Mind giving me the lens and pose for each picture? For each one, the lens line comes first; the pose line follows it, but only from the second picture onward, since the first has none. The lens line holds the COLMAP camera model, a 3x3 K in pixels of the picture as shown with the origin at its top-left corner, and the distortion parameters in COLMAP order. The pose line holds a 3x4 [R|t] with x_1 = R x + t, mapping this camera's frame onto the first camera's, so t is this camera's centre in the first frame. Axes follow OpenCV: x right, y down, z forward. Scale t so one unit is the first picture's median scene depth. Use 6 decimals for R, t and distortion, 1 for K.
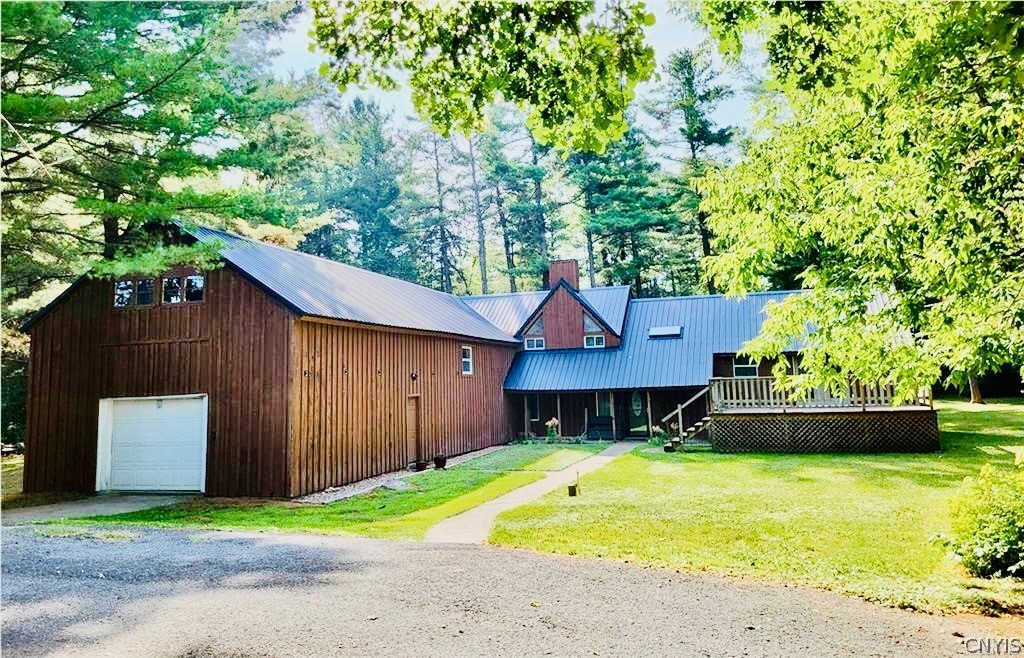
lens RADIAL K [[732.6, 0, 512.8], [0, 732.6, 283.2], [0, 0, 1]] dist [0.041773, 0.000128]
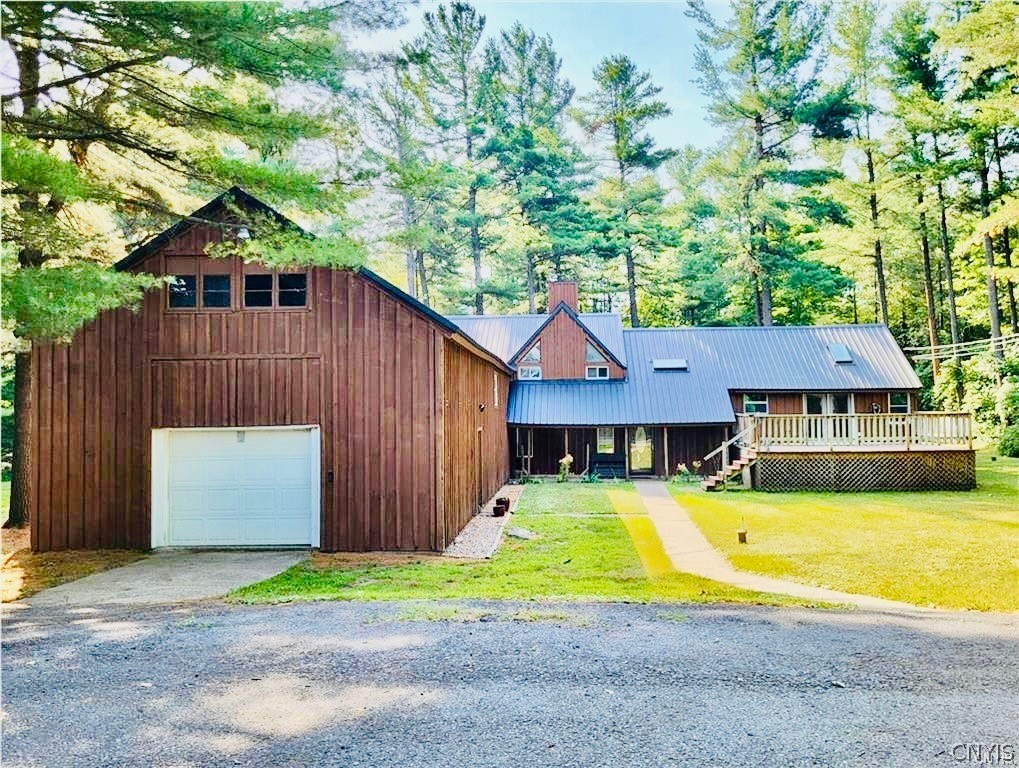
lens RADIAL K [[777.2, 0, 509.5], [0, 777.2, 384.0], [0, 0, 1]] dist [0.063743, 0.000482]
pose [[0.970059, 0.027101, 0.241353, -0.284237], [-0.050252, 0.994647, 0.090290, 0.013858], [-0.237614, -0.099715, 0.966228, 0.101821]]
